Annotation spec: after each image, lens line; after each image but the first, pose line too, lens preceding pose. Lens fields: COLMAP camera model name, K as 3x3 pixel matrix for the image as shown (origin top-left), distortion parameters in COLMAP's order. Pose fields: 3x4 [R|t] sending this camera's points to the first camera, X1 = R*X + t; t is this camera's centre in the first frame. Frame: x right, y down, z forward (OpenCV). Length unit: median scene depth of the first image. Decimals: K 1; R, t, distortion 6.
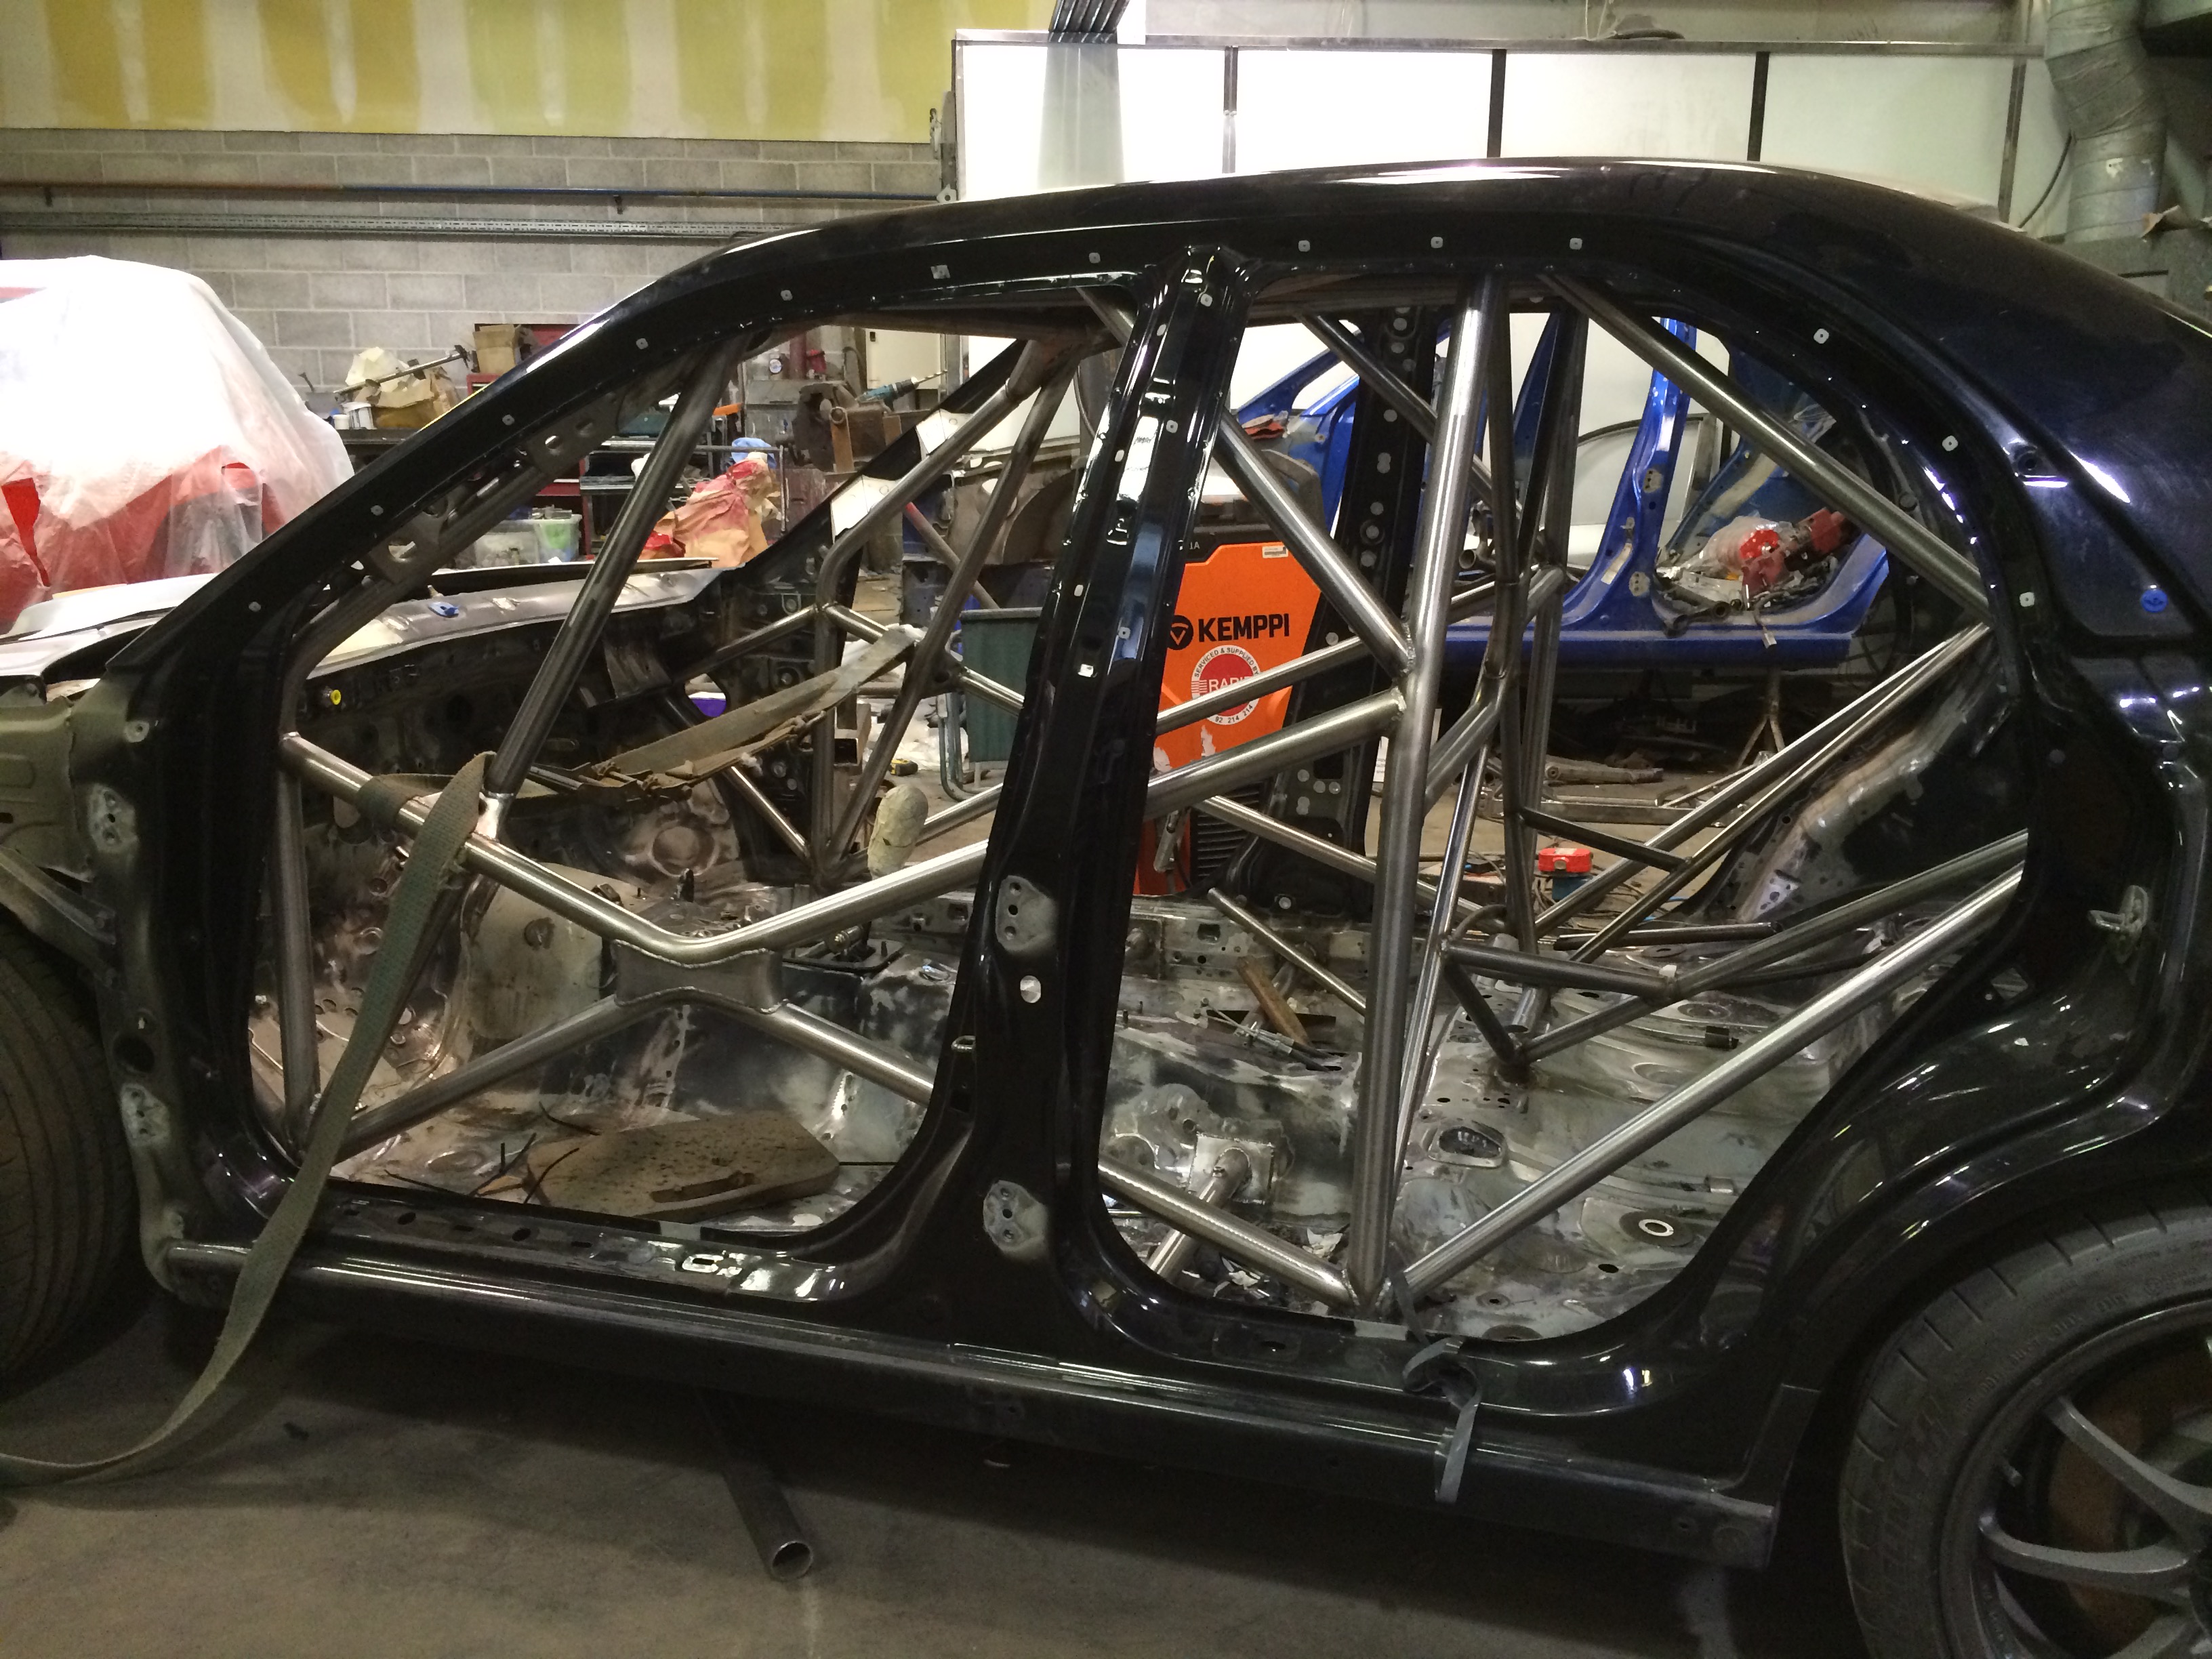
lens RADIAL K [[1892.5, 0, 1103.1], [0, 1892.5, 820.0], [0, 0, 1]] dist [0.077348, -0.092577]
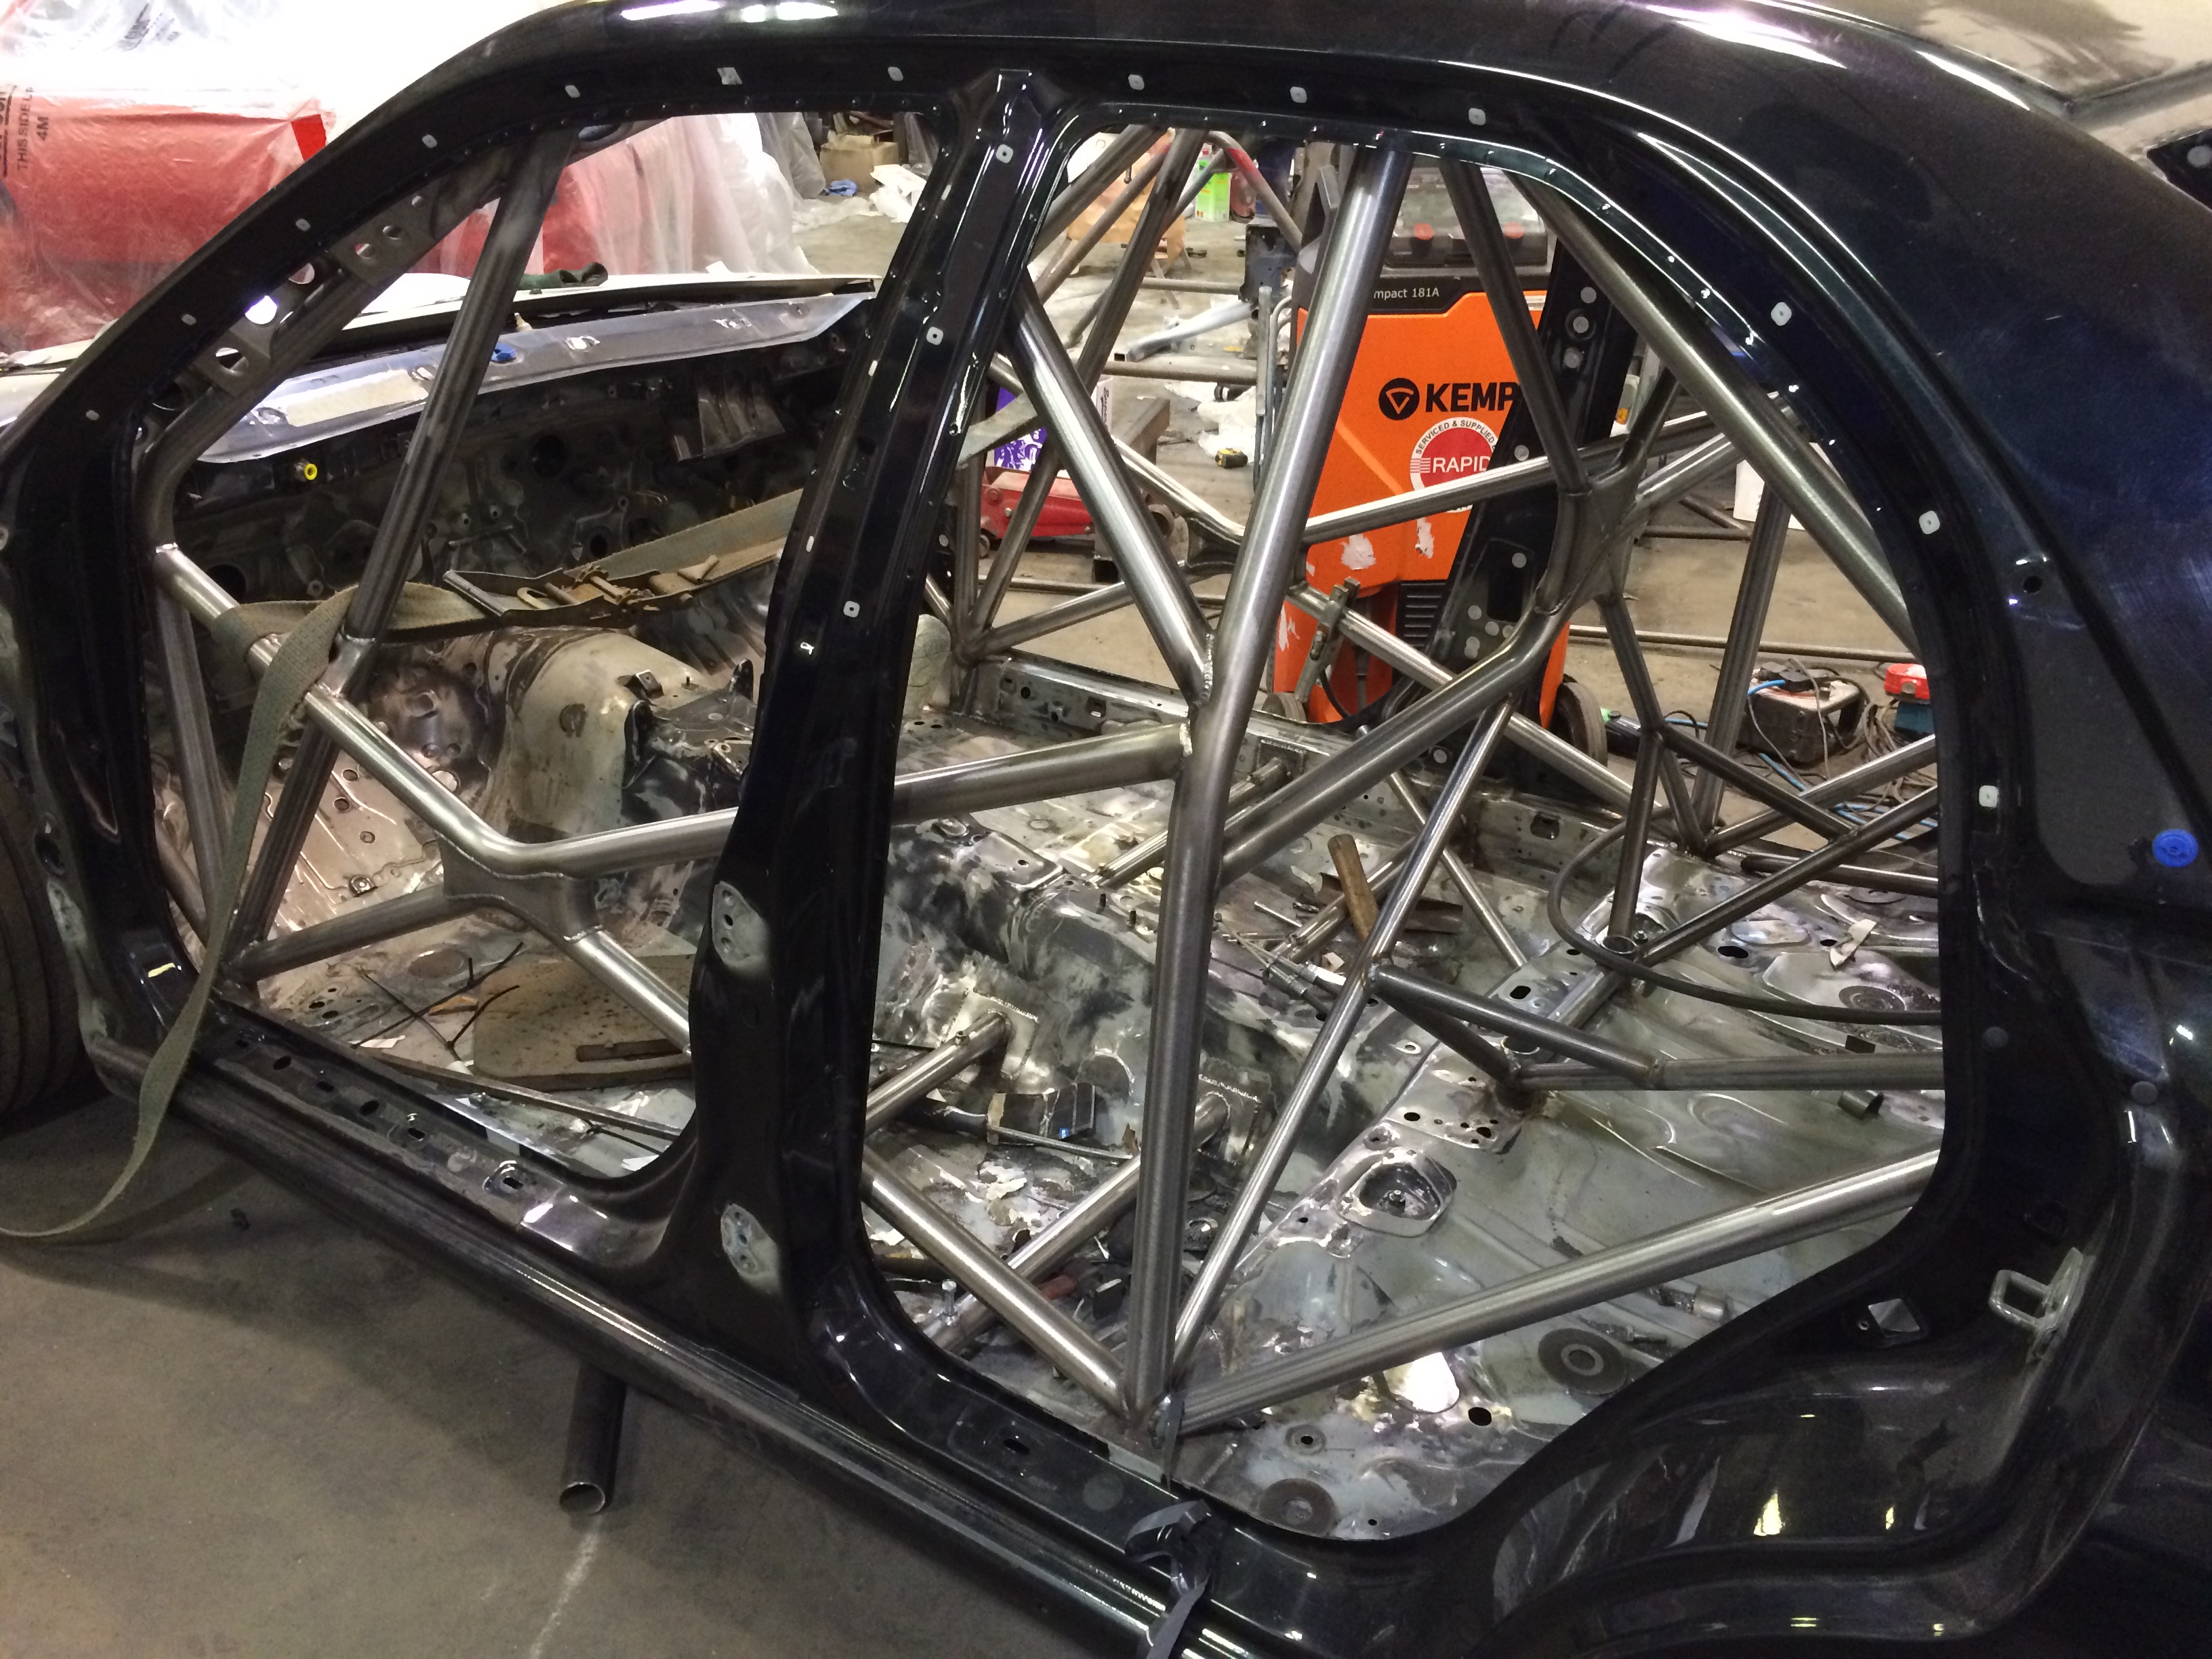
lens RADIAL K [[1892.5, 0, 1103.1], [0, 1892.5, 820.0], [0, 0, 1]] dist [0.077348, -0.092577]
pose [[0.957596, 0.139468, -0.252107, 0.204197], [-0.083162, 0.971583, 0.221610, -0.125729], [0.275850, -0.191247, 0.941983, 0.181369]]
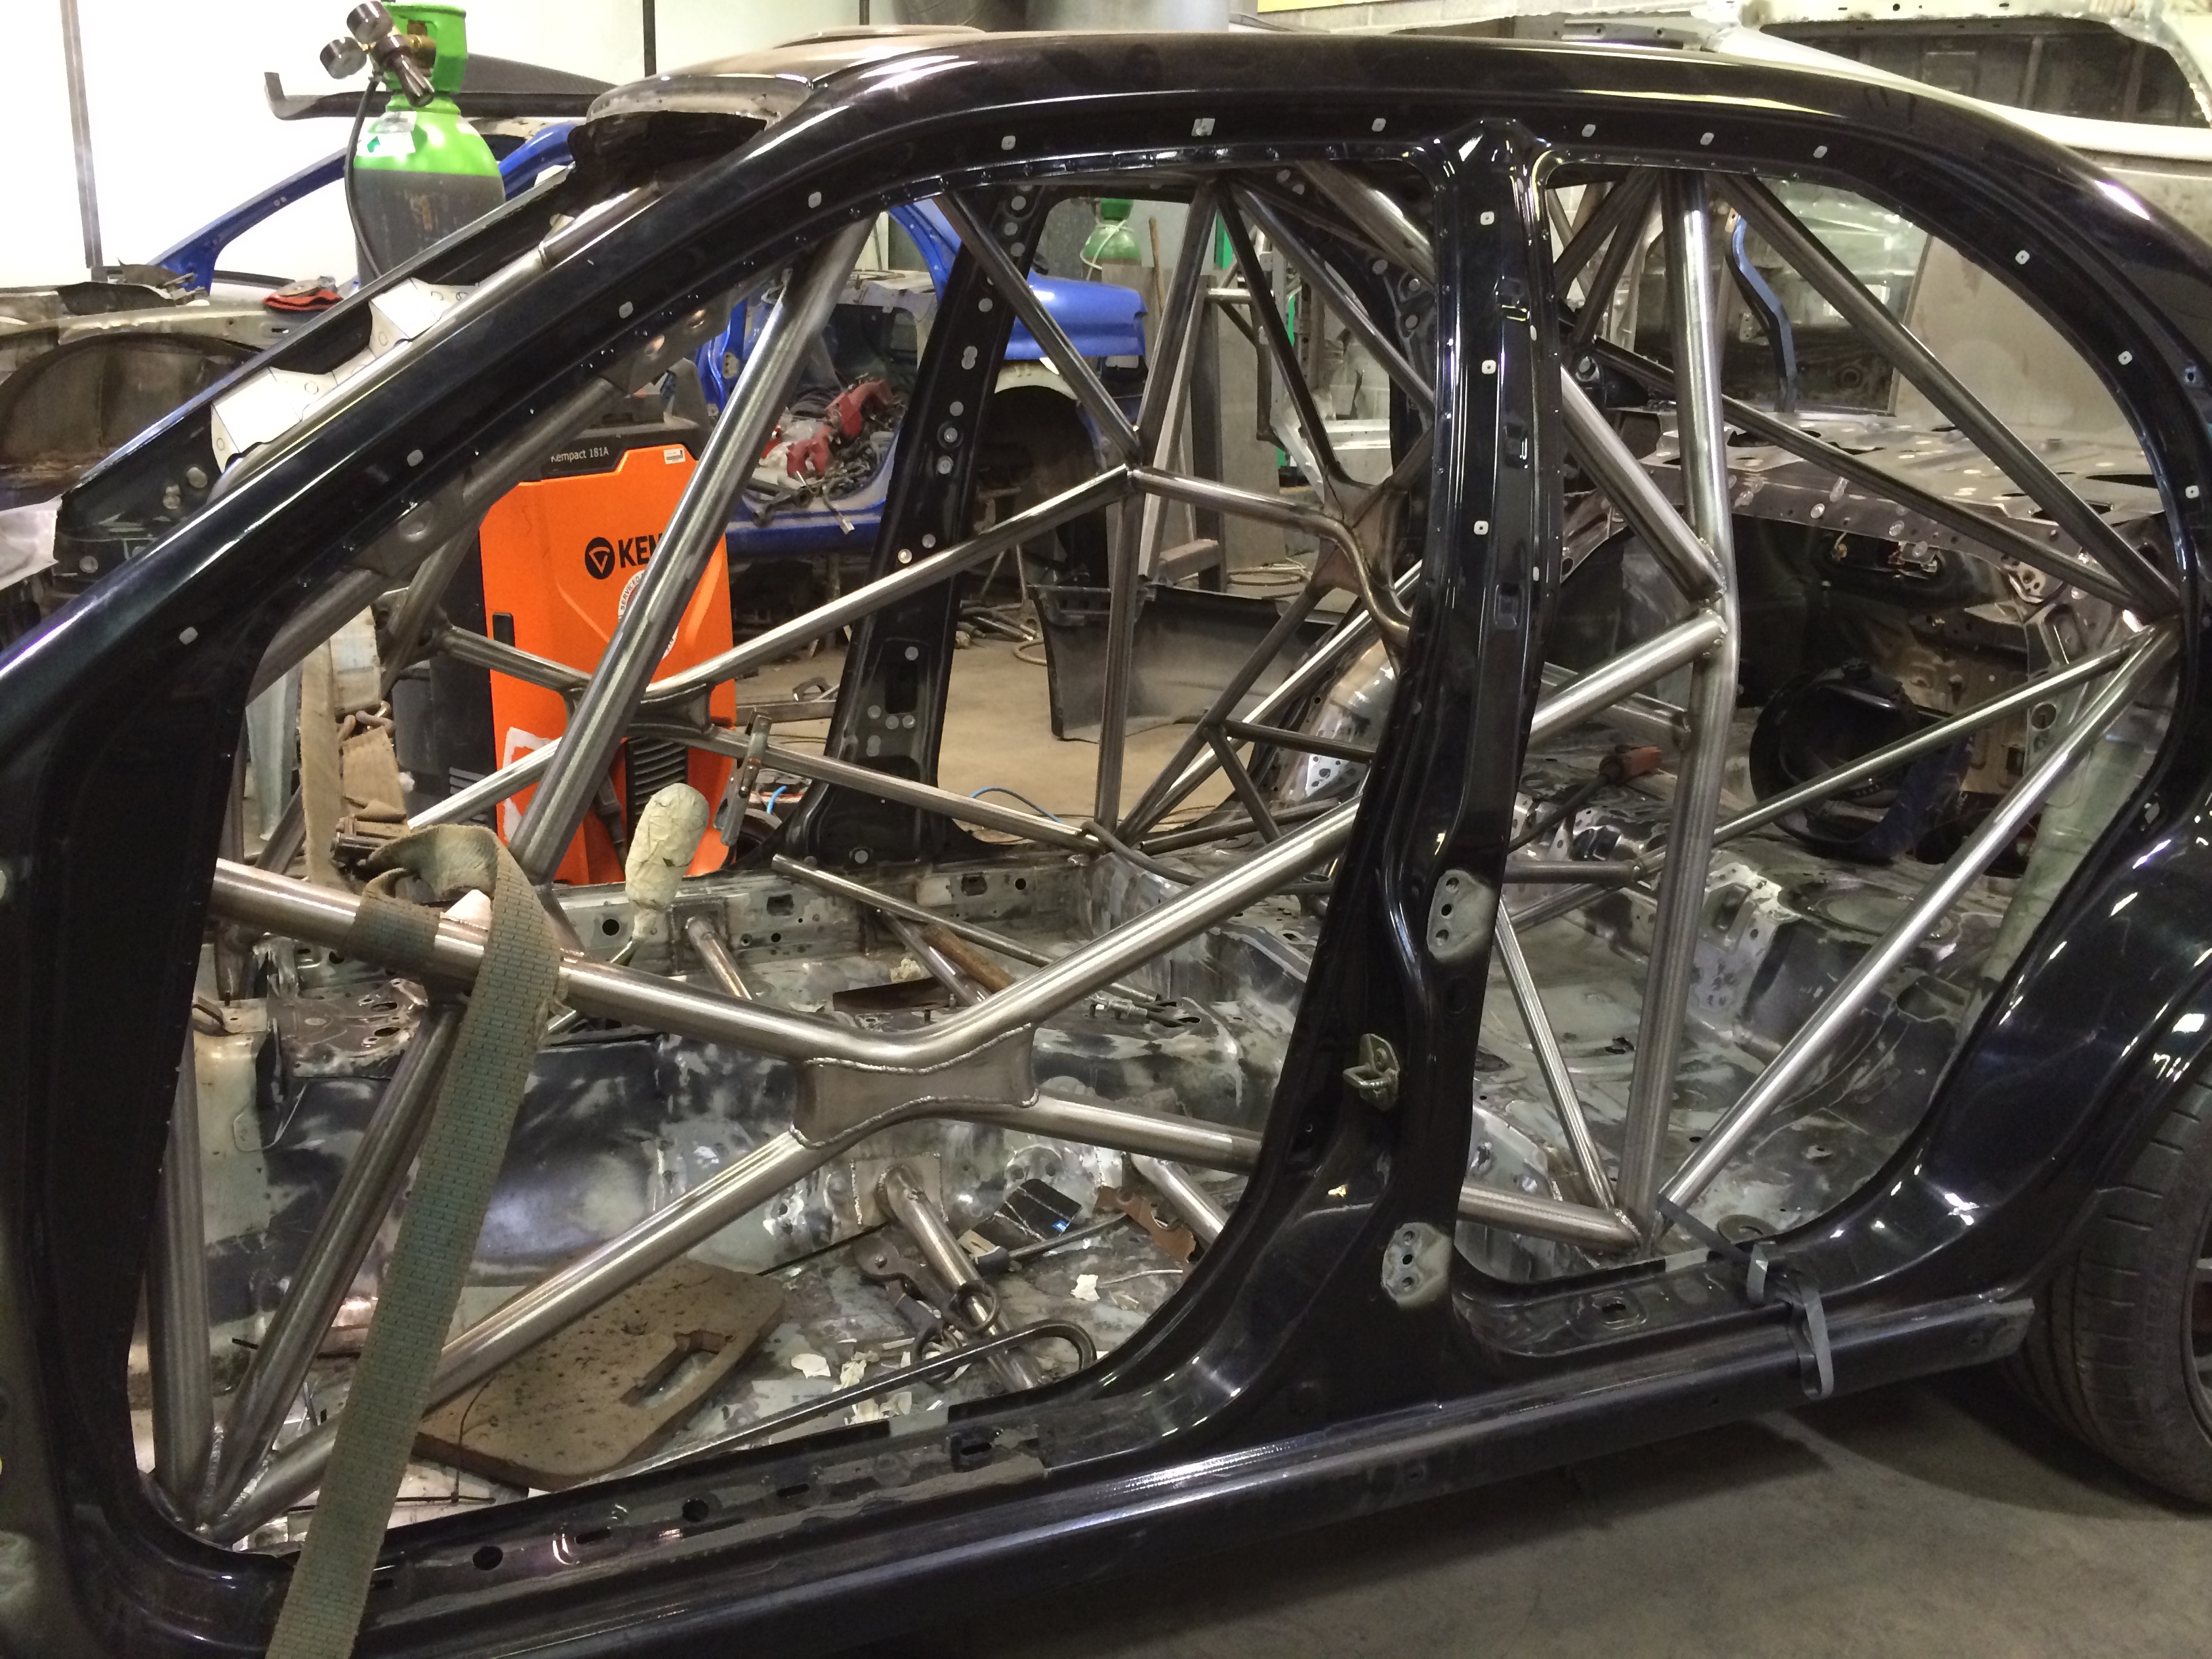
lens RADIAL K [[1892.5, 0, 1103.1], [0, 1892.5, 820.0], [0, 0, 1]] dist [0.077348, -0.092577]
pose [[0.755928, -0.154510, 0.636160, -0.459651], [0.113115, 0.987960, 0.105545, -0.065490], [-0.644809, -0.007825, 0.764304, 0.295425]]
